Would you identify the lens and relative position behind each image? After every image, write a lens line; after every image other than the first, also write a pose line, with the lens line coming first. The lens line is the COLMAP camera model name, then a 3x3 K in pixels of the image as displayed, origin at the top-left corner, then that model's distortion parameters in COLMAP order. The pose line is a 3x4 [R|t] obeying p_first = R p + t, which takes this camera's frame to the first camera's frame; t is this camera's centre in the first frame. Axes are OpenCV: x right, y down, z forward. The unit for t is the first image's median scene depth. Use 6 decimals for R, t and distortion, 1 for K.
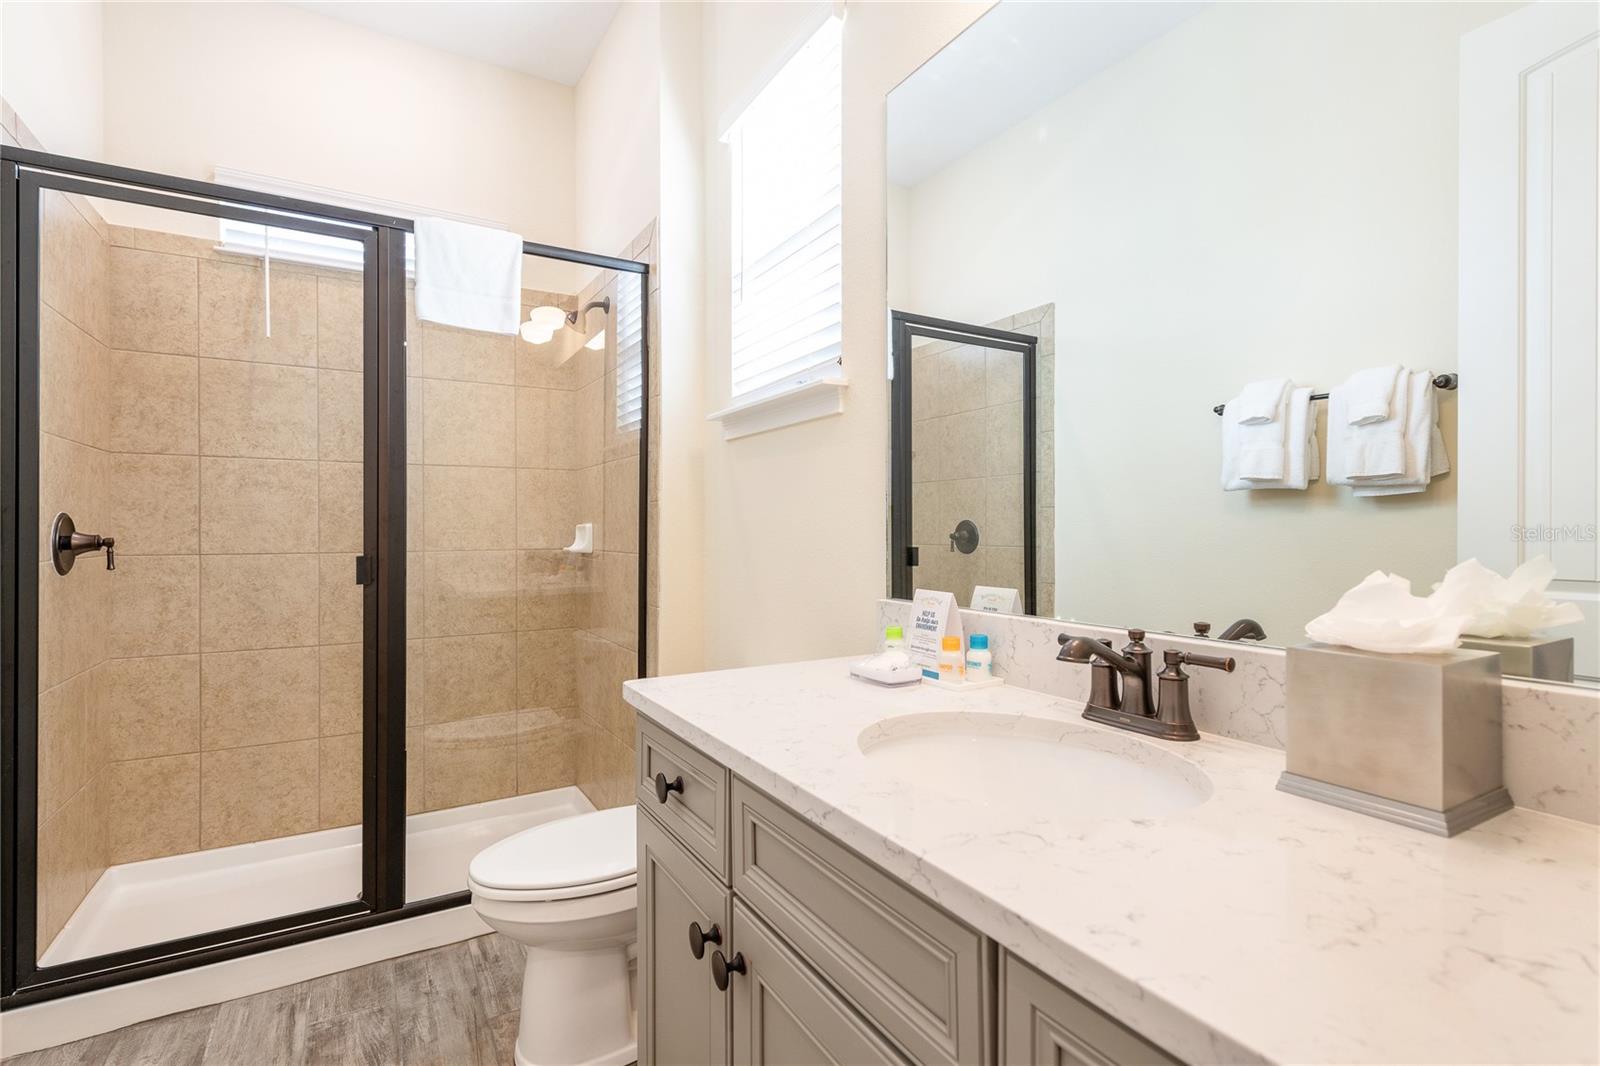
lens RADIAL K [[752.9, 0, 803.7], [0, 752.9, 542.4], [0, 0, 1]] dist [-0.001879, 0.000589]
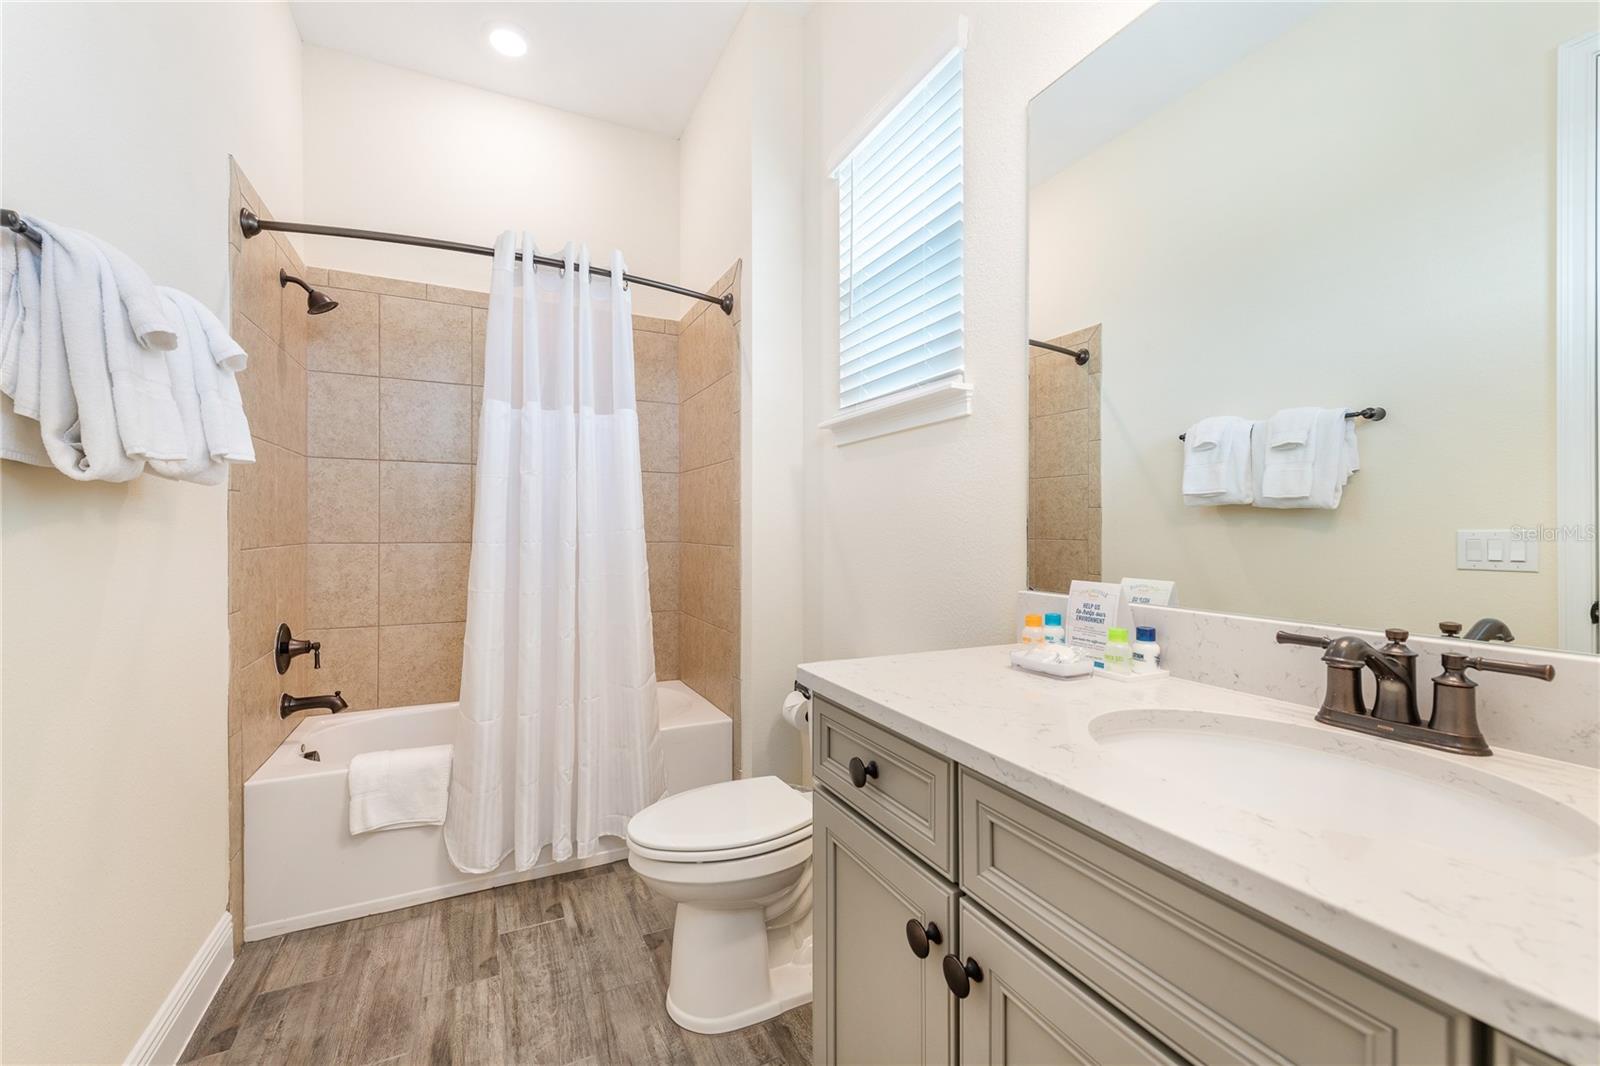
lens RADIAL K [[629.9, 0, 790.0], [0, 629.9, 520.9], [0, 0, 1]] dist [0.022750, -0.001036]
pose [[0.996361, 0.001889, -0.085207, -0.238864], [-0.004129, 0.999651, -0.026112, 0.005108], [0.085128, 0.026368, 0.996021, 0.140768]]
